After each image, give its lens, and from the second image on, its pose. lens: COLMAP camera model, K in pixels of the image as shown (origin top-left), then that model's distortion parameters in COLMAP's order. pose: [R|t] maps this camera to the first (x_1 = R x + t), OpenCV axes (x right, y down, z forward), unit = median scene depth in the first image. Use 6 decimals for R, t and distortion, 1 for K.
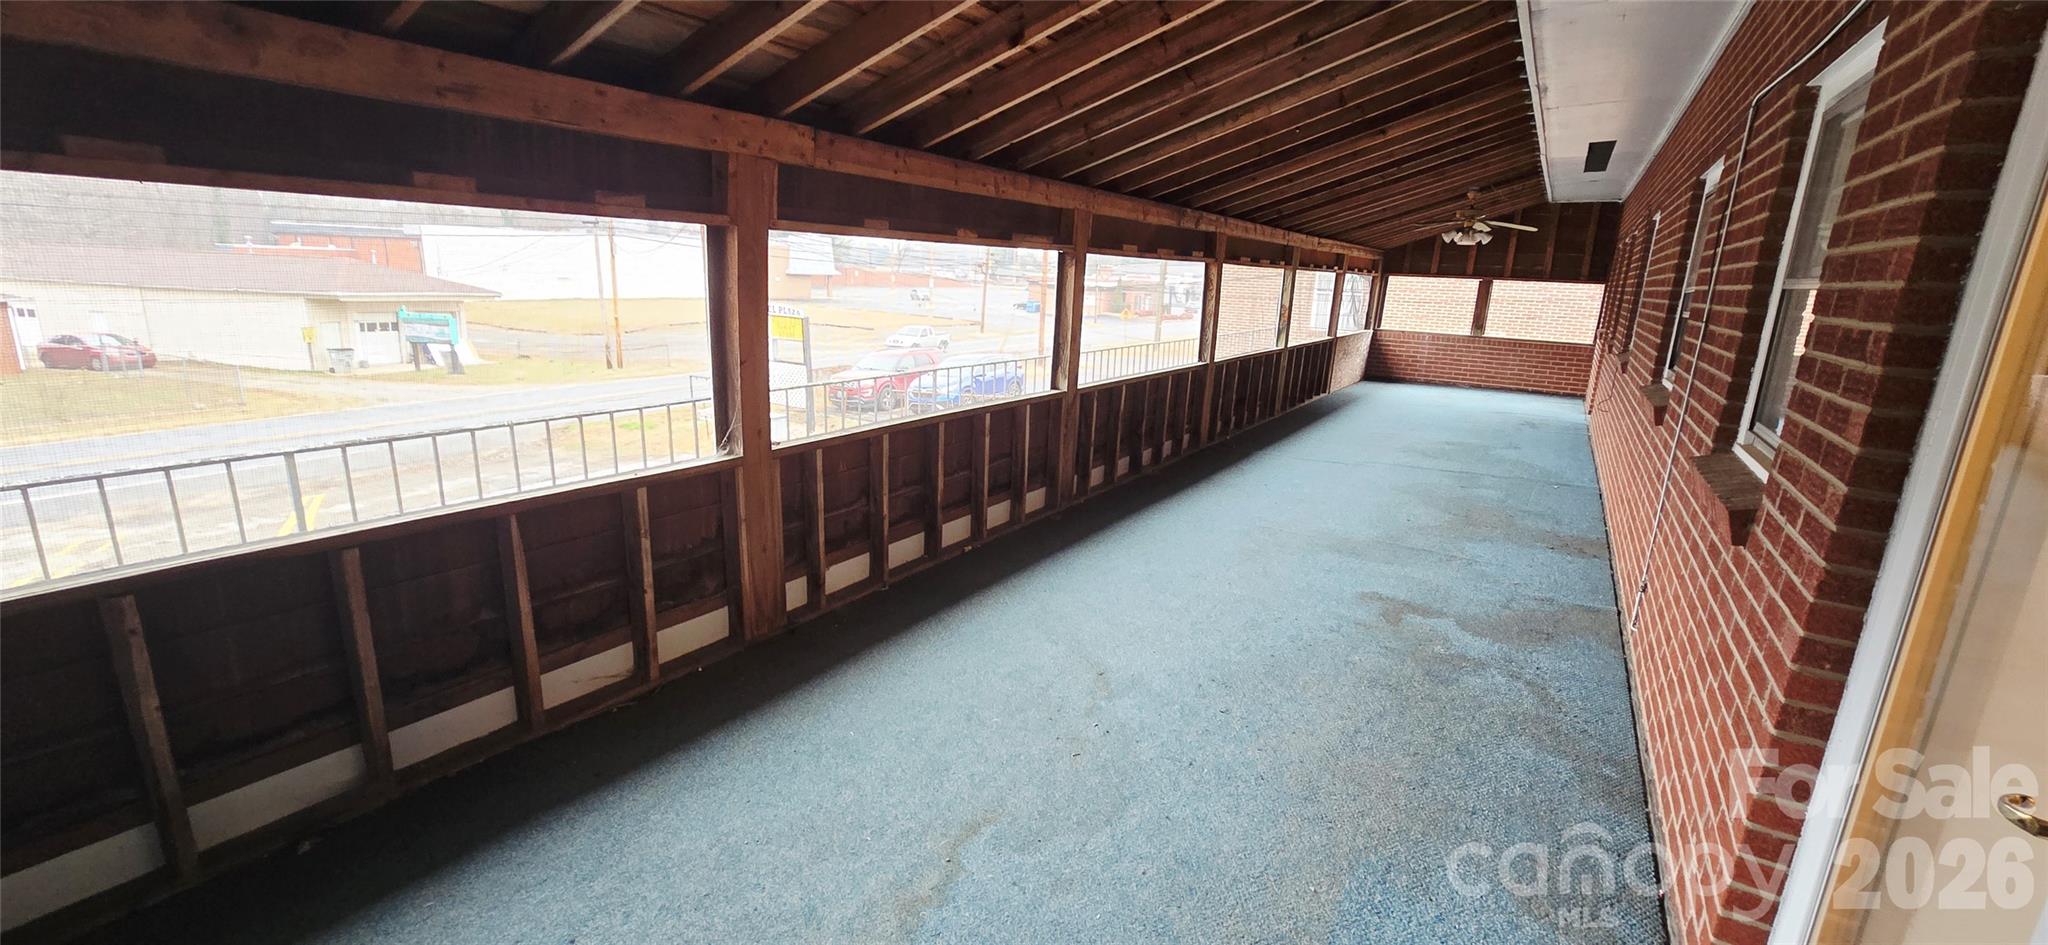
lens RADIAL K [[834.6, 0, 1033.3], [0, 834.6, 476.3], [0, 0, 1]] dist [-0.004201, 0.000969]
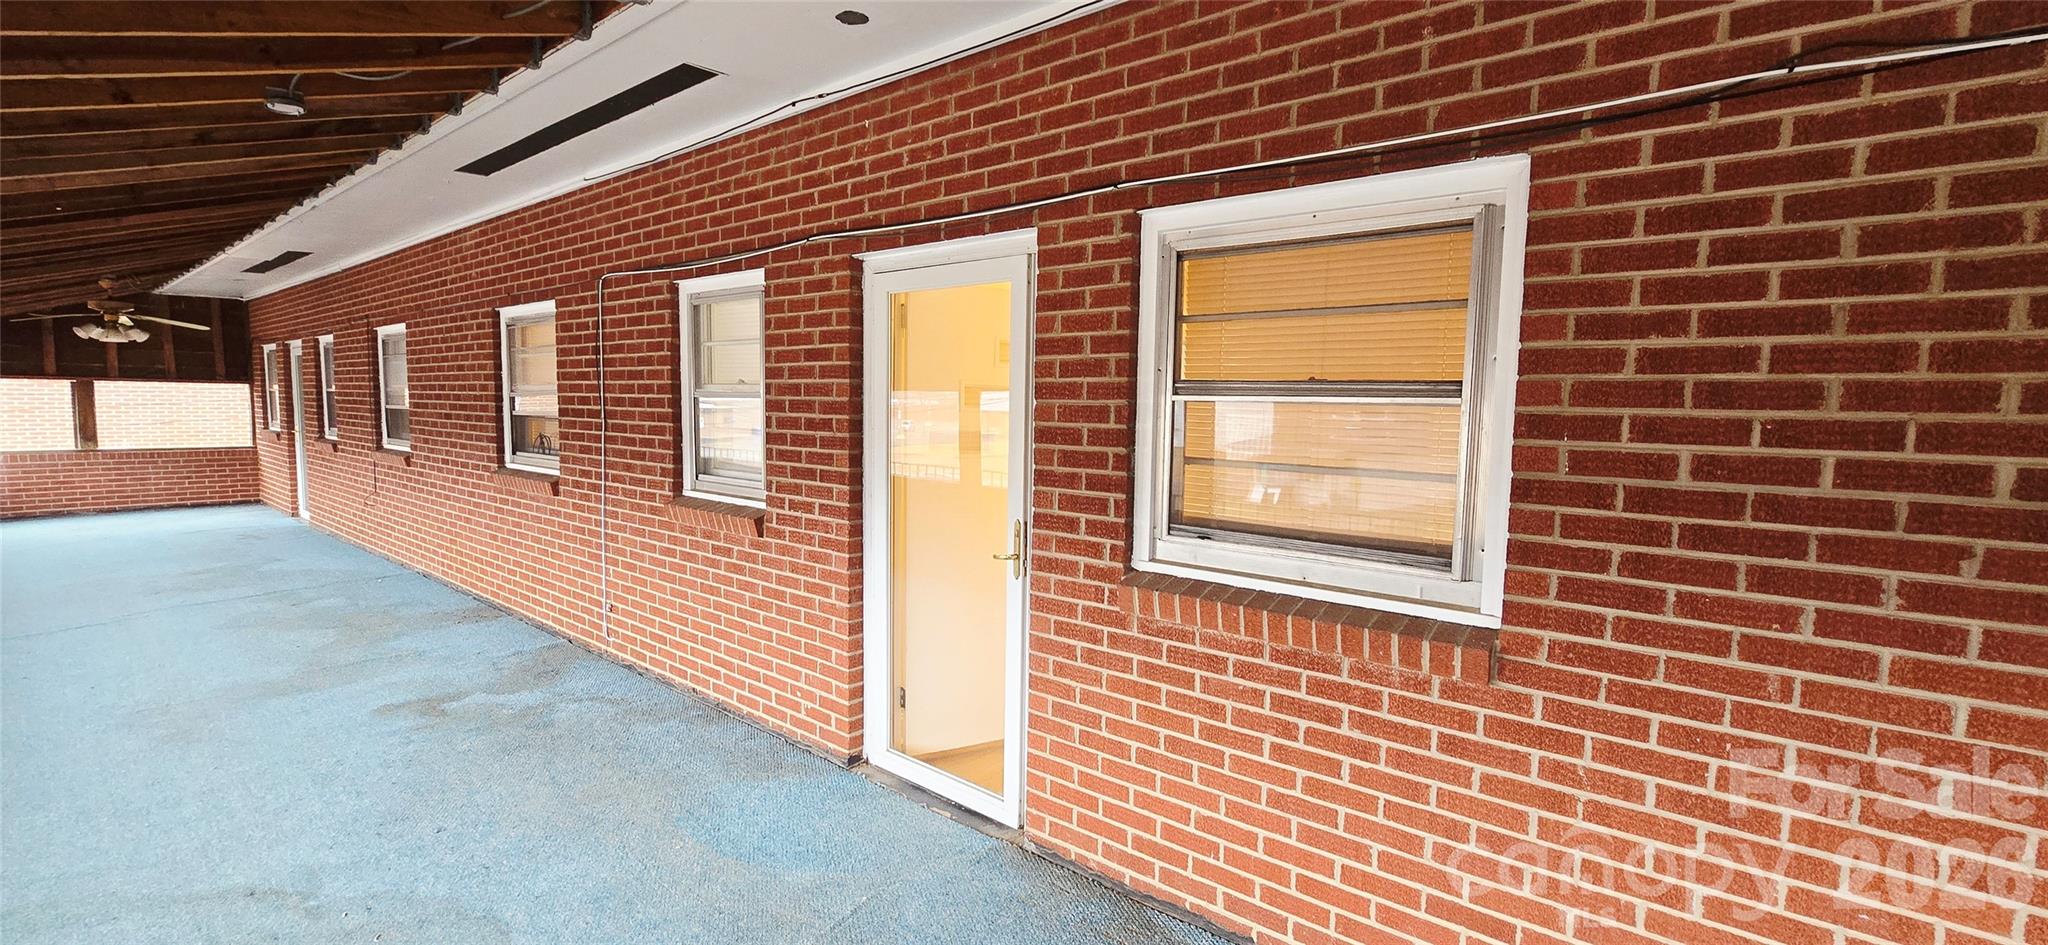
lens RADIAL K [[834.6, 0, 1033.3], [0, 834.6, 476.3], [0, 0, 1]] dist [-0.004201, 0.000969]
pose [[0.120328, -0.125566, 0.984761, -0.354480], [0.228274, 0.968887, 0.095649, -0.034107], [-0.966132, 0.213287, 0.145248, 0.051624]]
